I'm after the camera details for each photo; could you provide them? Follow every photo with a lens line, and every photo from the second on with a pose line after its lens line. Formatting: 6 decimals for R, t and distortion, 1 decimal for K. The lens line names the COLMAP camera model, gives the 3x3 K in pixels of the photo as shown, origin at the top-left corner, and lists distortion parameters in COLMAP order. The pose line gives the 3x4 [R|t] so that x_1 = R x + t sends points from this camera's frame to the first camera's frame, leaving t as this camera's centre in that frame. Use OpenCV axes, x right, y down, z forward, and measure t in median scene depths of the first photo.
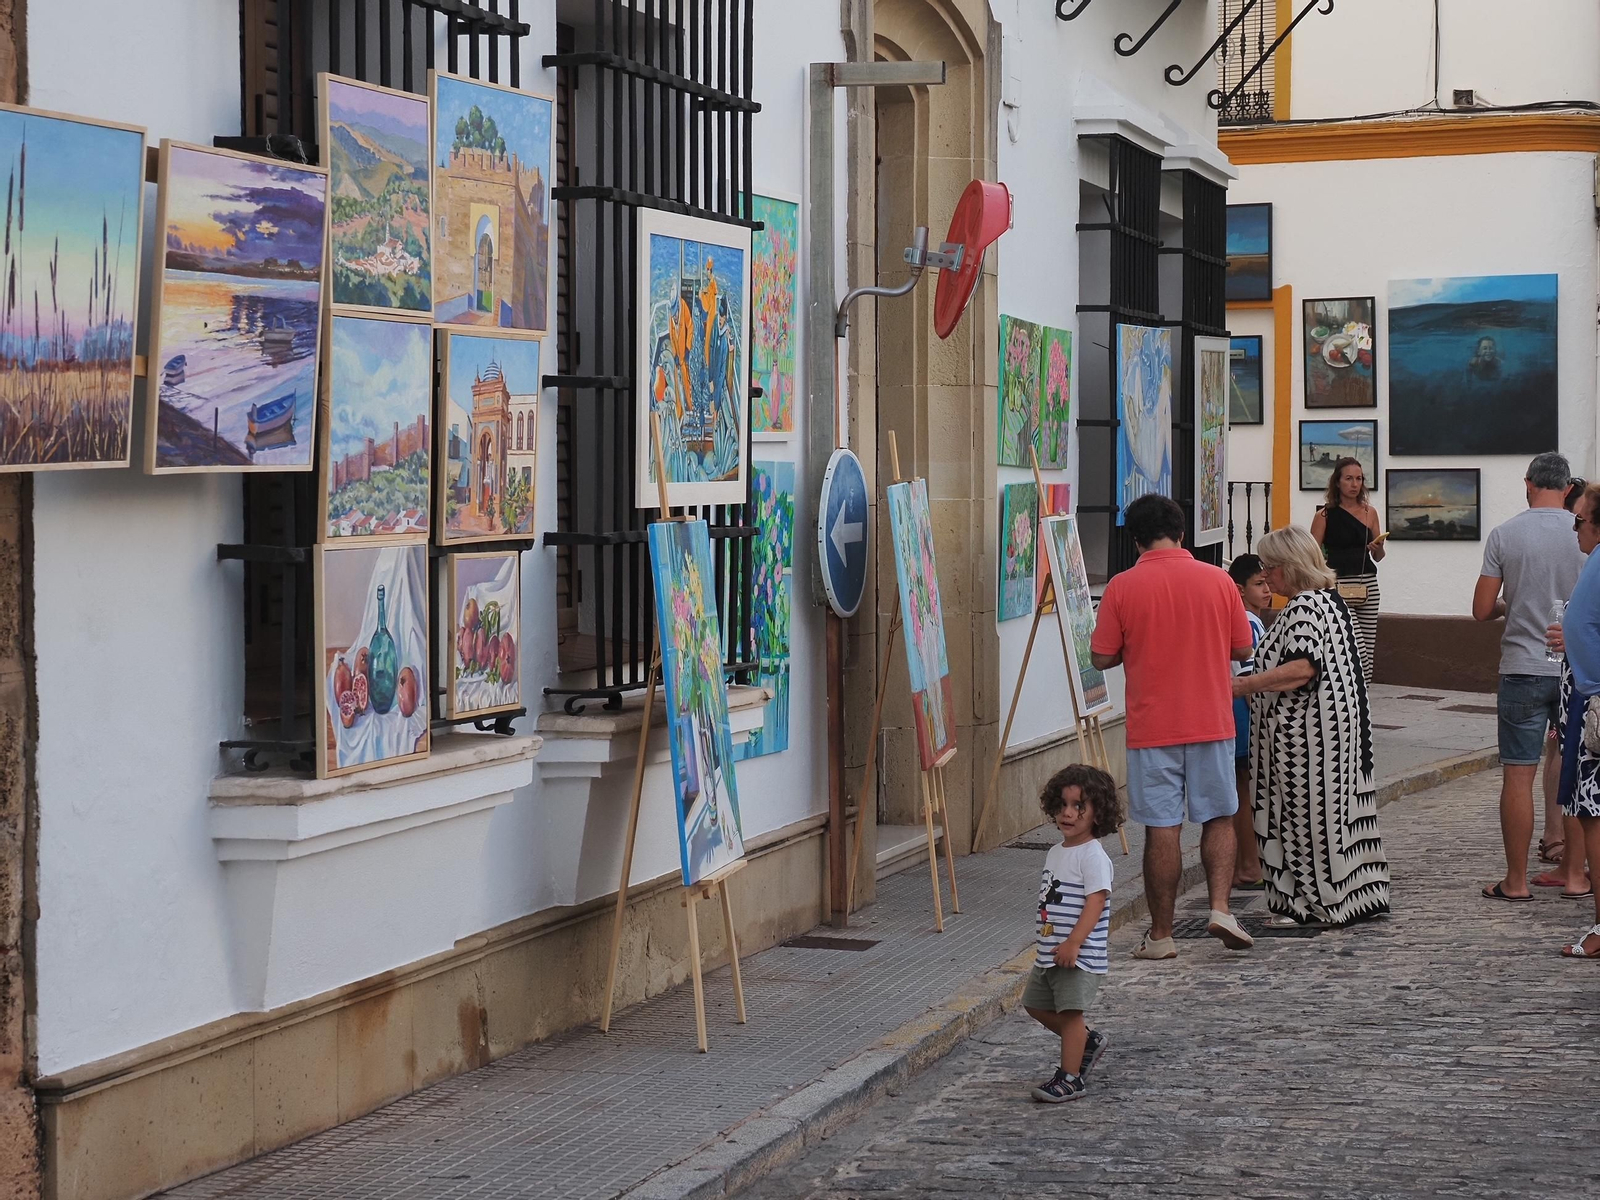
lens RADIAL K [[3765.0, 0, 798.6], [0, 3765.0, 600.4], [0, 0, 1]] dist [0.024681, 0.499744]
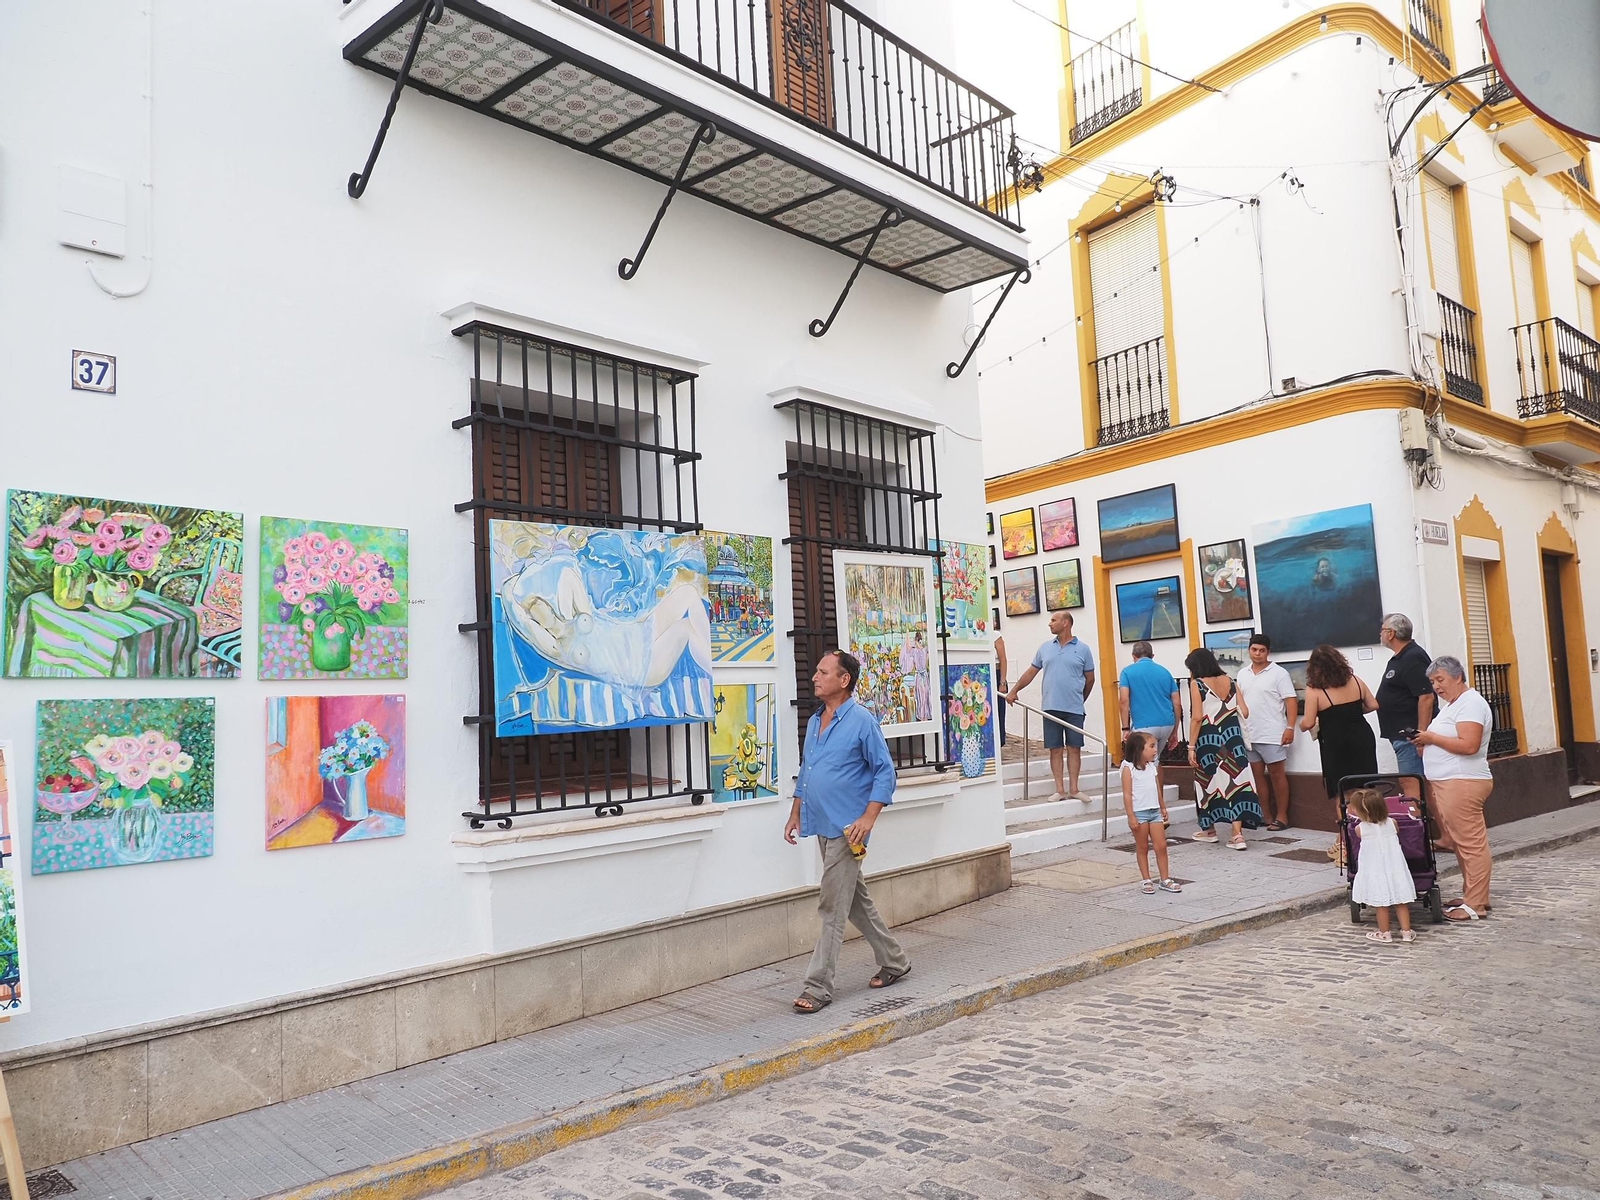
lens RADIAL K [[1172.5, 0, 800.4], [0, 1172.5, 606.1], [0, 0, 1]] dist [-0.048626, 0.027849]
pose [[0.887834, -0.078250, -0.453462, 0.542772], [0.029153, 0.993021, -0.114278, -0.033823], [0.459240, 0.088240, 0.883919, 1.504223]]
